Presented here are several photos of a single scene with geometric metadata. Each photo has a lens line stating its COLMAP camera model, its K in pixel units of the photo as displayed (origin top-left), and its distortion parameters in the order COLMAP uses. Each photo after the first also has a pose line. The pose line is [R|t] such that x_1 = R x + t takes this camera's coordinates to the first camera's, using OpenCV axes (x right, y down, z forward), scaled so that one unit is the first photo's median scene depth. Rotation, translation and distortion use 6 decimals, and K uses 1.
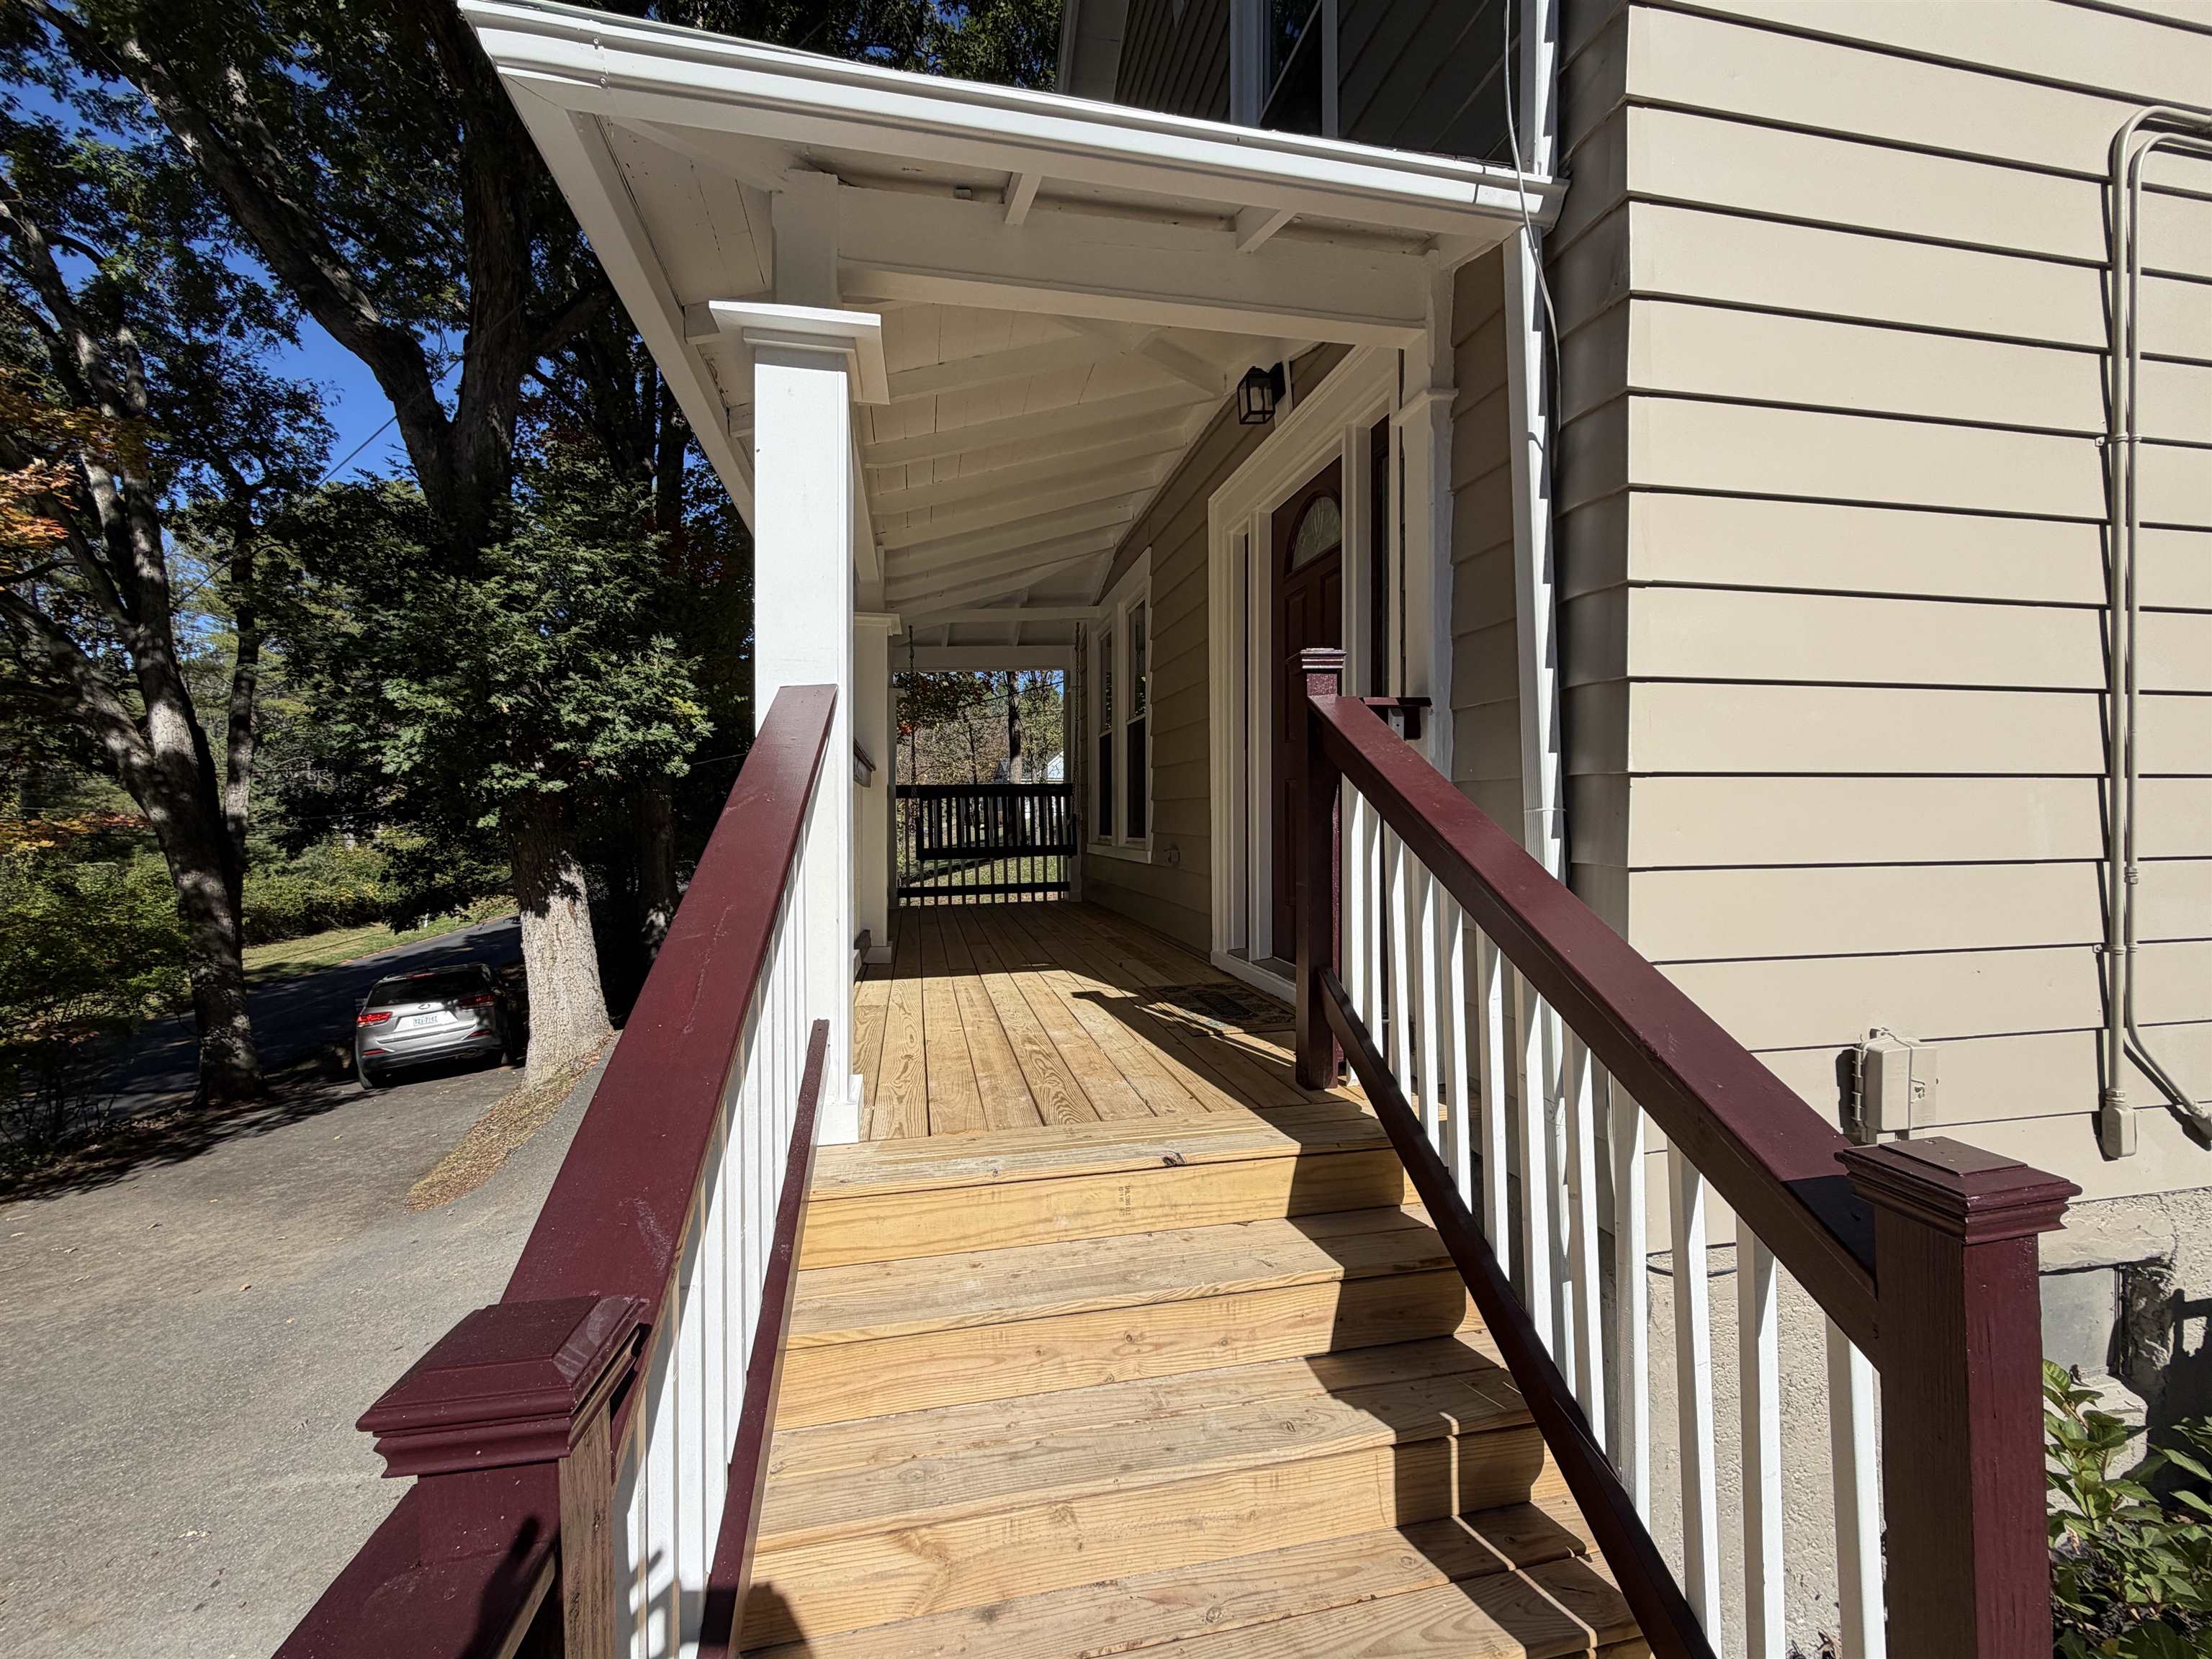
lens RADIAL K [[921.4, 0, 1108.0], [0, 921.4, 832.7], [0, 0, 1]] dist [-0.000777, 0.000737]
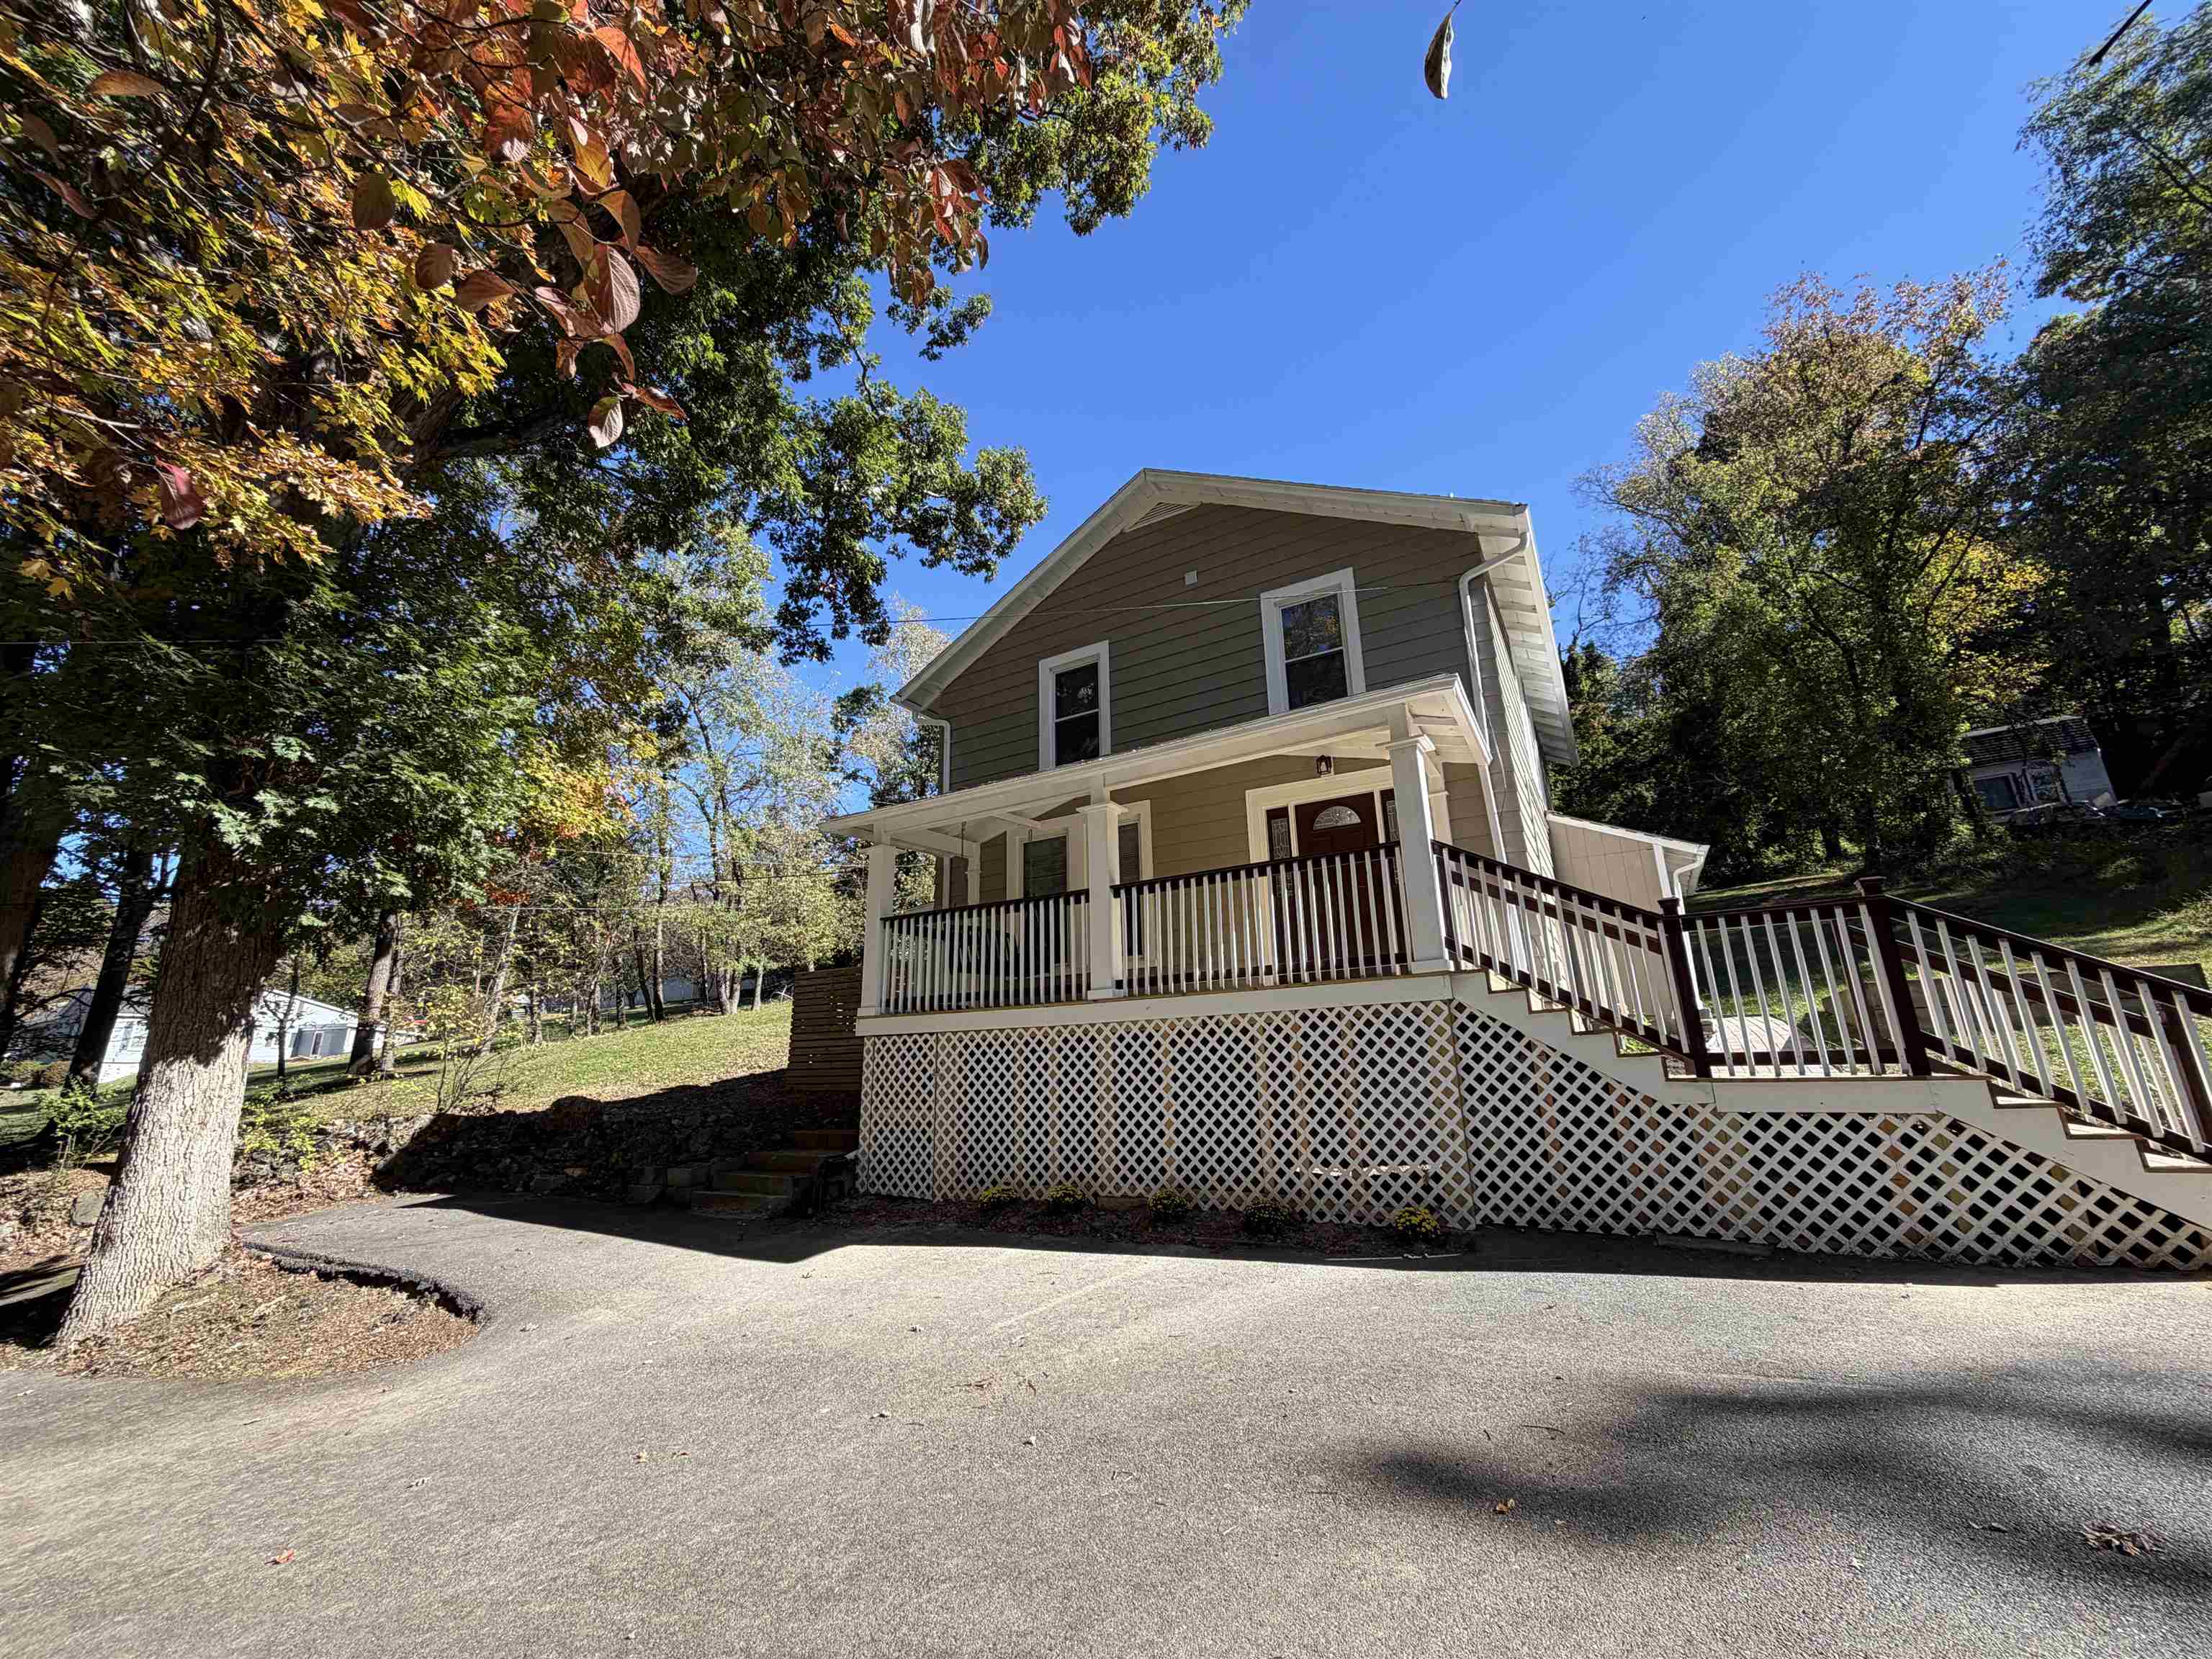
lens RADIAL K [[878.0, 0, 1099.0], [0, 878.0, 830.8], [0, 0, 1]] dist [-0.000413, 0.000076]
pose [[0.672671, 0.188877, 0.715429, -1.583327], [0.031323, 0.958737, -0.282562, 0.315396], [-0.739279, 0.212481, 0.638999, -0.087509]]
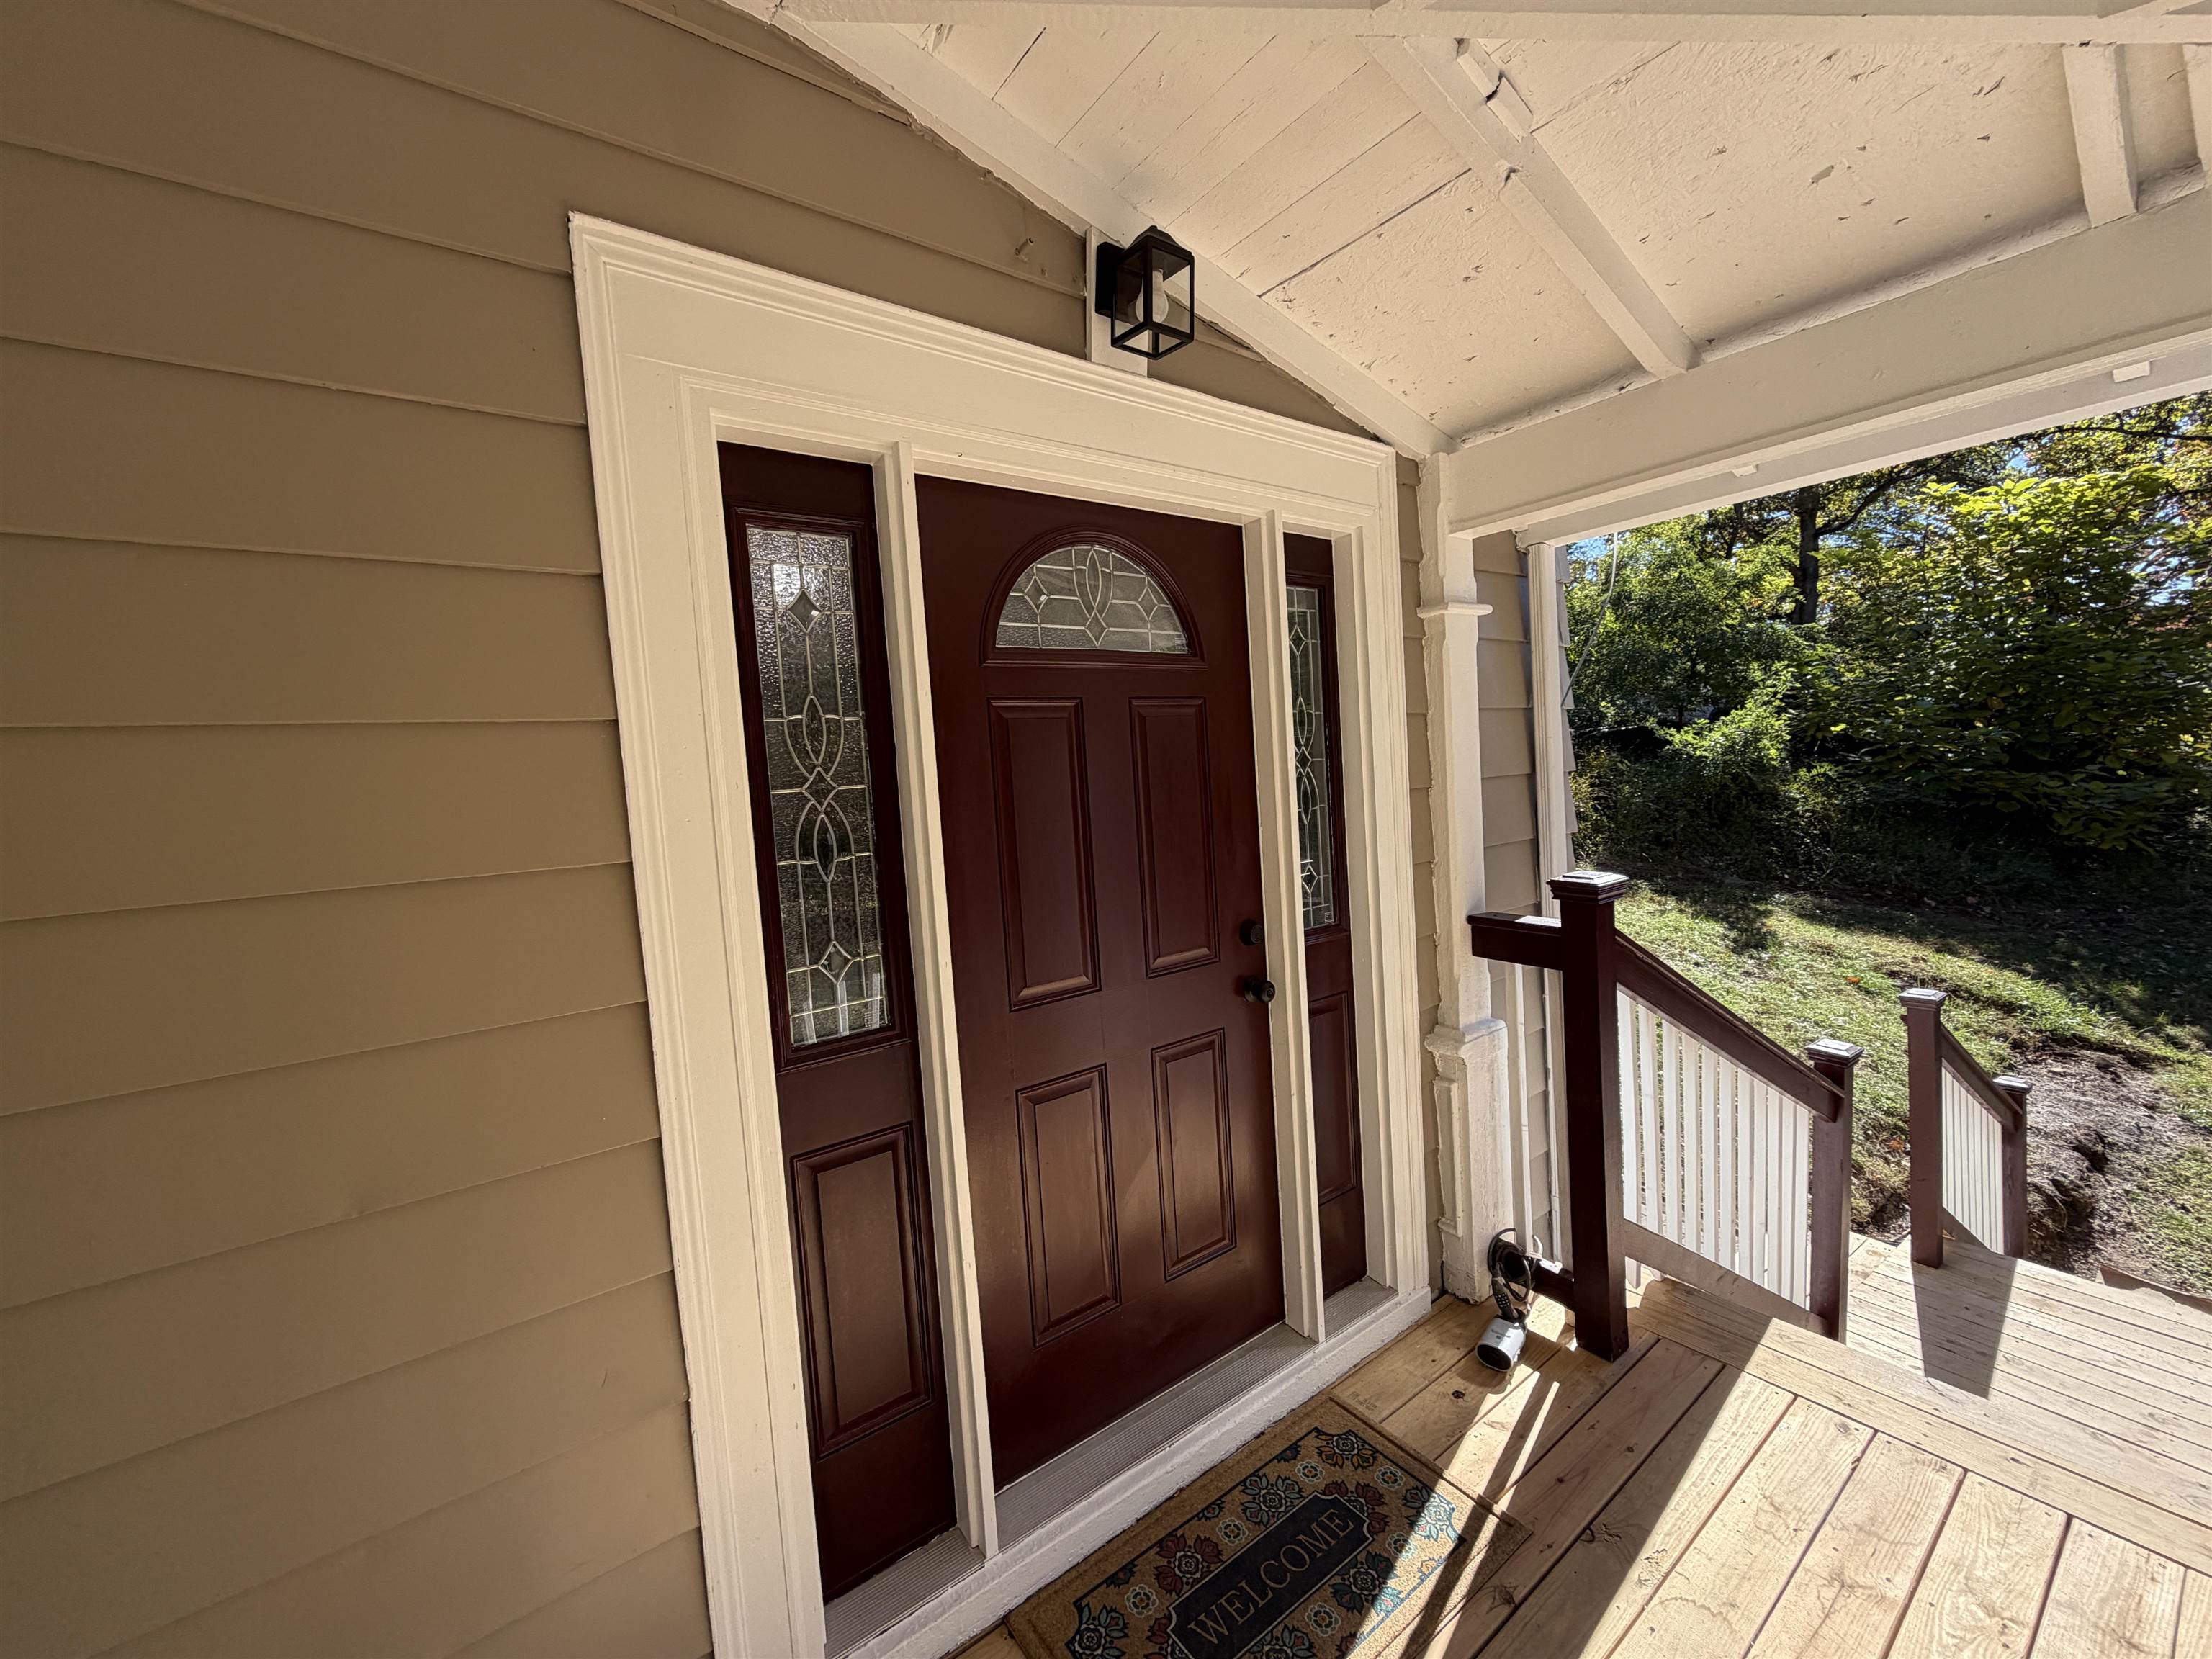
lens RADIAL K [[878.0, 0, 1100.7], [0, 878.0, 831.6], [0, 0, 1]] dist [-0.000413, 0.000076]
pose [[-0.411707, -0.029250, 0.910847, -0.185656], [0.083771, 0.994038, 0.069786, -0.177809], [-0.907458, 0.105034, -0.406803, 0.937883]]
